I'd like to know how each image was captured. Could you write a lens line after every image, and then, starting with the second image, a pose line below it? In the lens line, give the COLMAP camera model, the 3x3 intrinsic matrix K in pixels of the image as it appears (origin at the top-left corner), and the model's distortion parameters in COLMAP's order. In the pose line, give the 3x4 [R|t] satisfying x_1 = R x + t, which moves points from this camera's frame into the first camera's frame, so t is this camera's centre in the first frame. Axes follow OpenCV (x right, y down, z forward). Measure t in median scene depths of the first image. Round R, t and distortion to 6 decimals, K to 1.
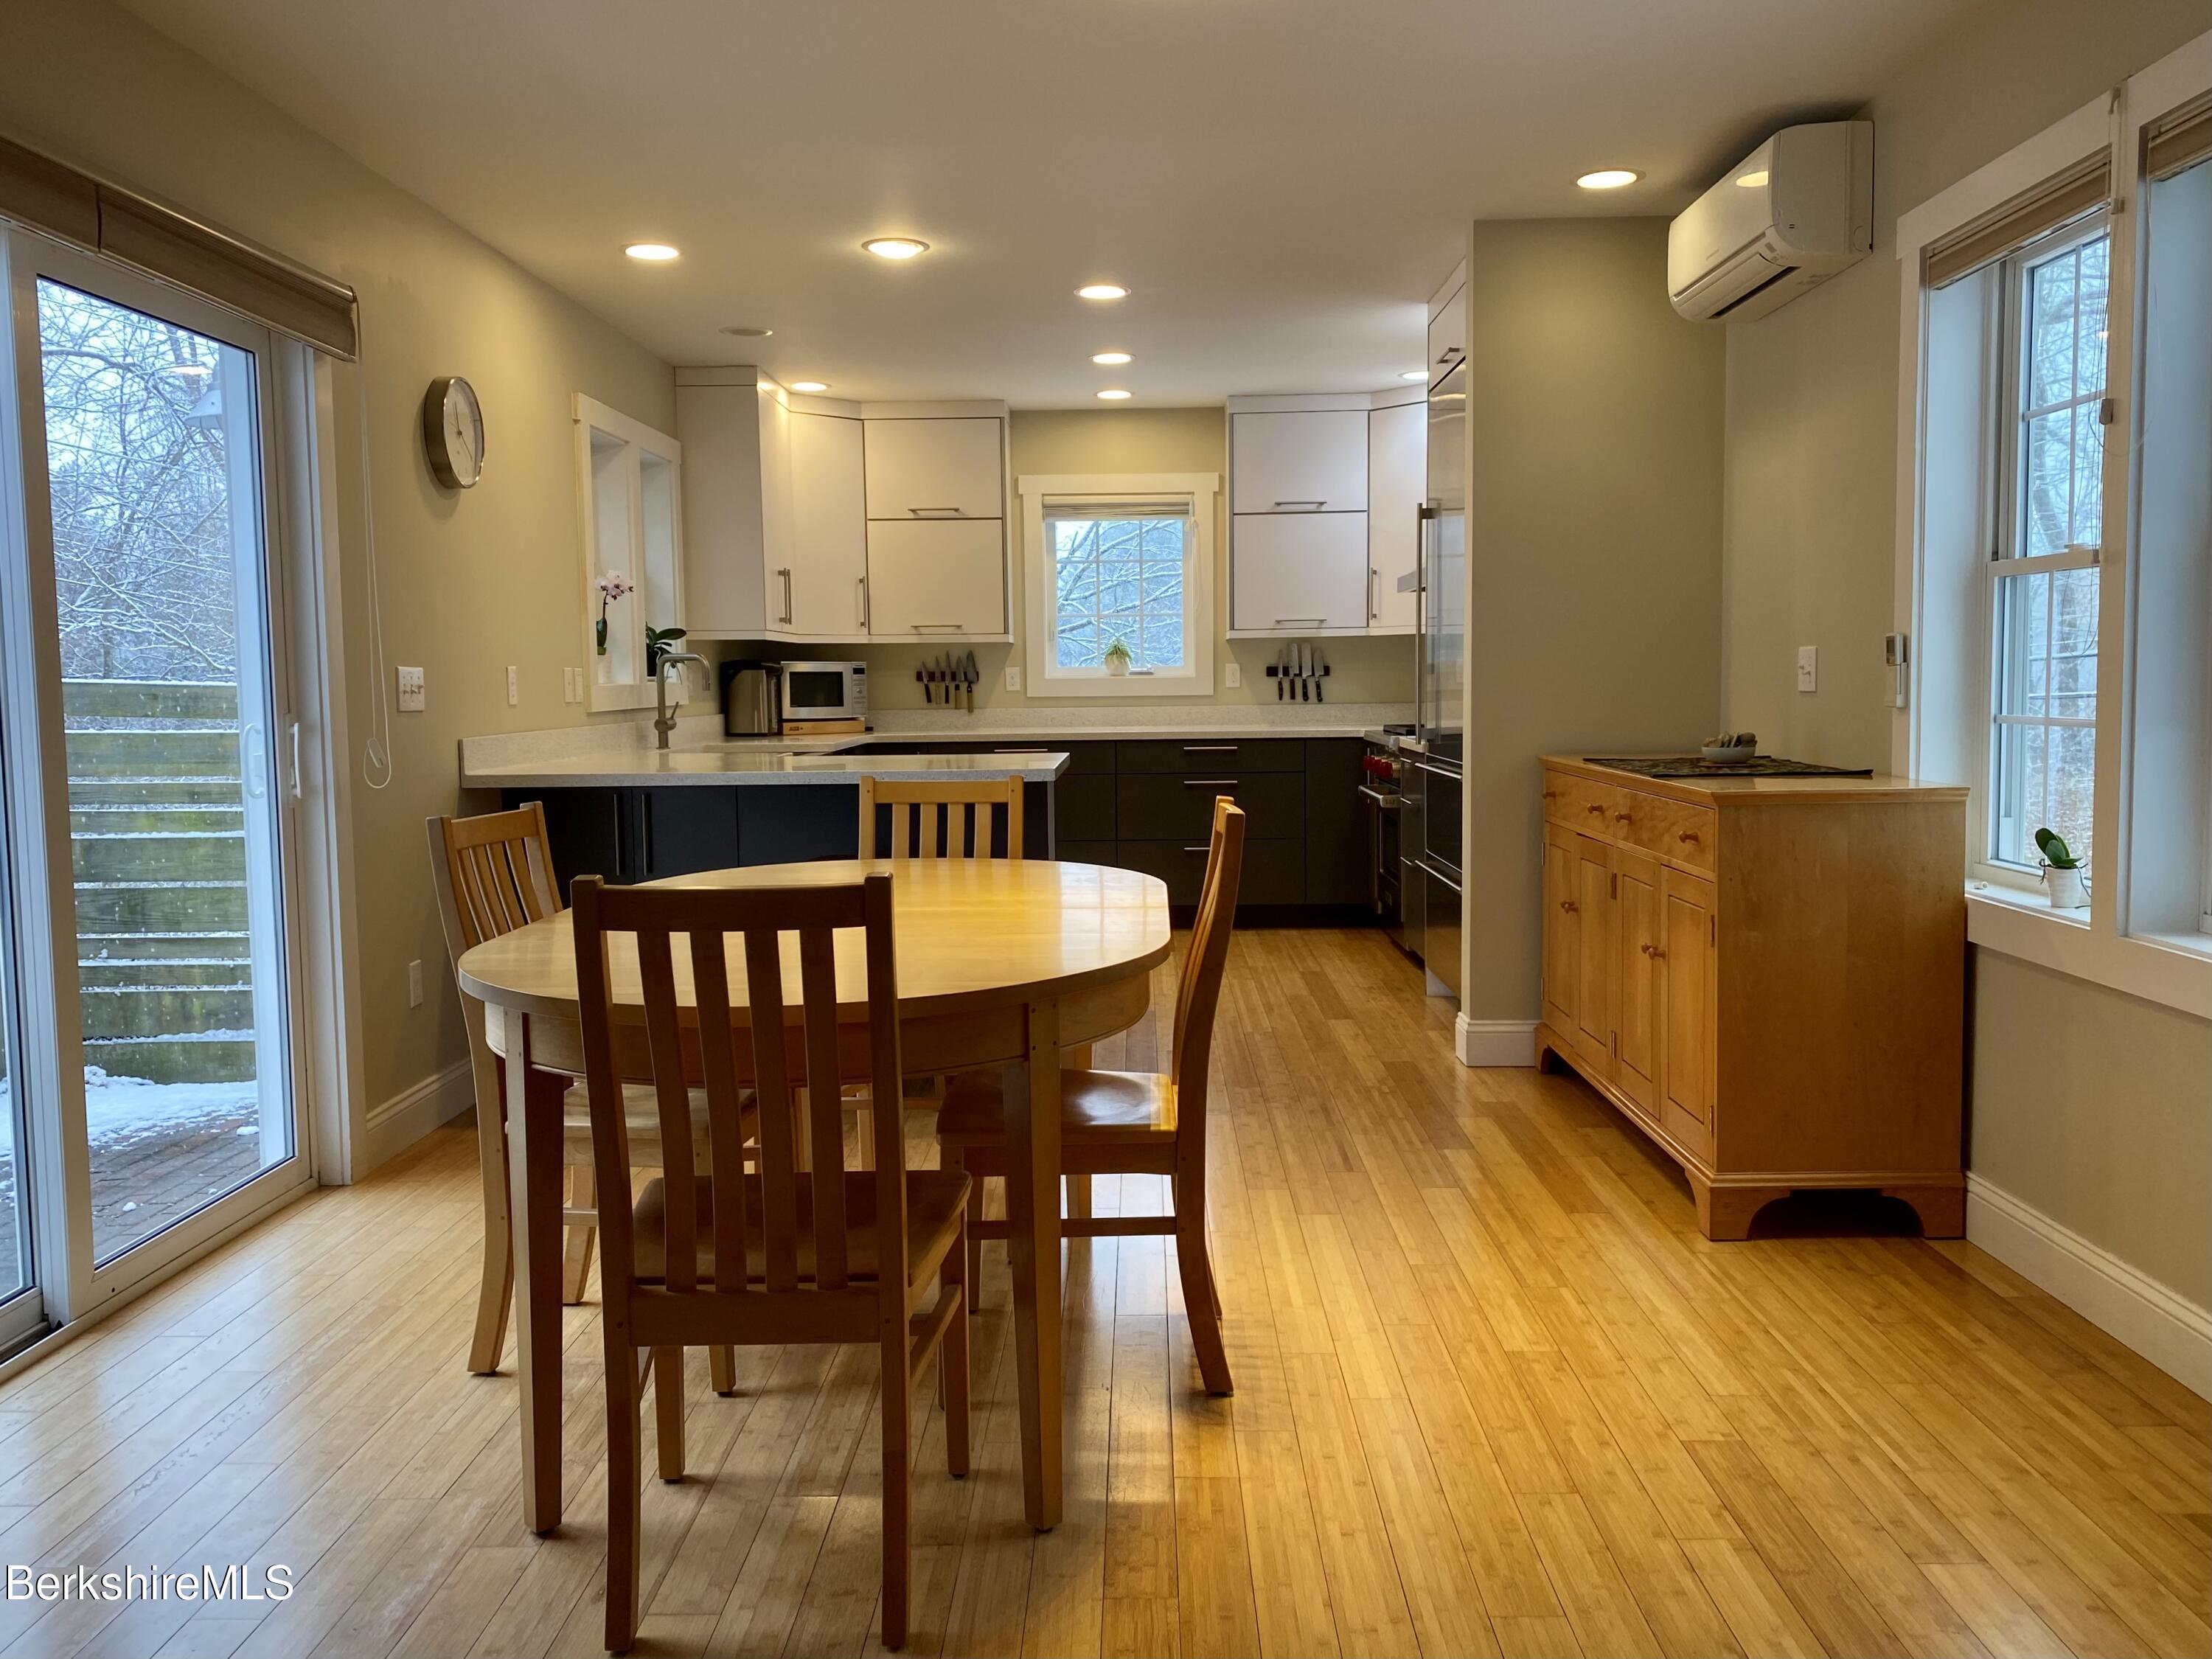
lens RADIAL K [[1741.6, 0, 1106.0], [0, 1741.6, 829.5], [0, 0, 1]] dist [0.190270, -0.399716]
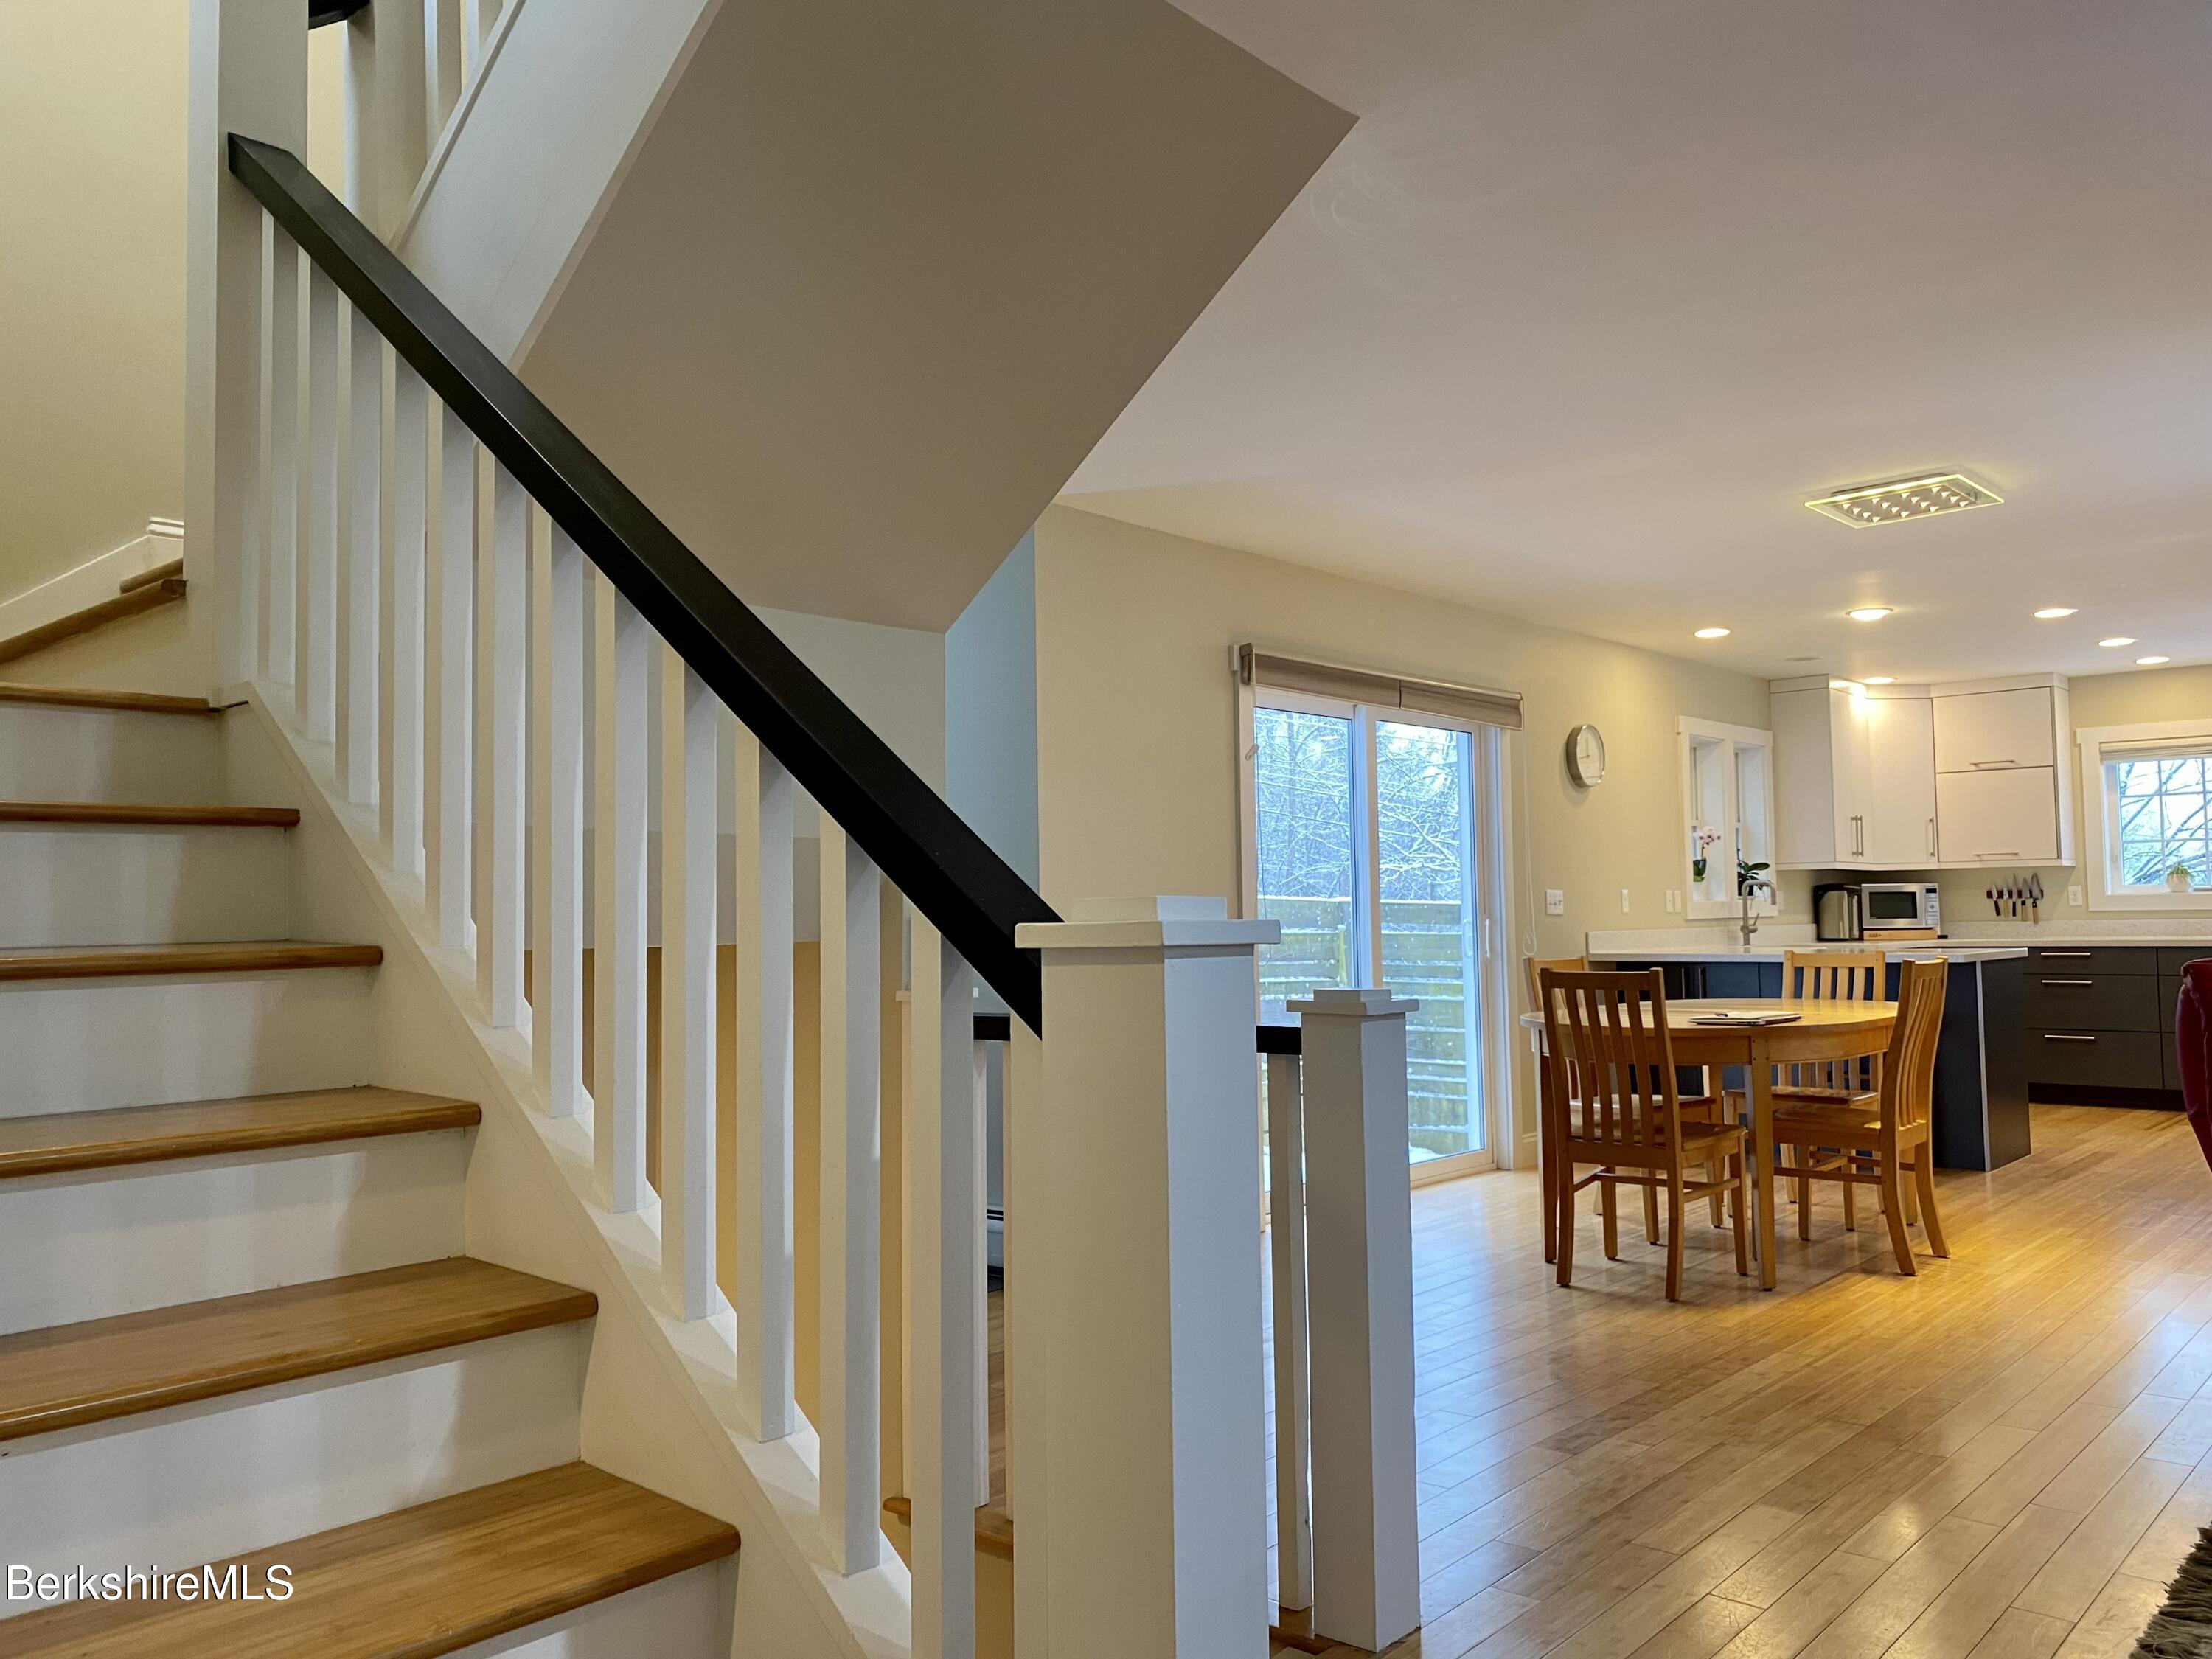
lens RADIAL K [[1675.3, 0, 1106.0], [0, 1675.3, 829.5], [0, 0, 1]] dist [0.001767, 0.000532]
pose [[0.756814, -0.034698, -0.652709, 0.216200], [-0.051806, 0.992264, -0.112818, 0.036007], [0.651574, 0.119196, 0.749162, -0.327869]]
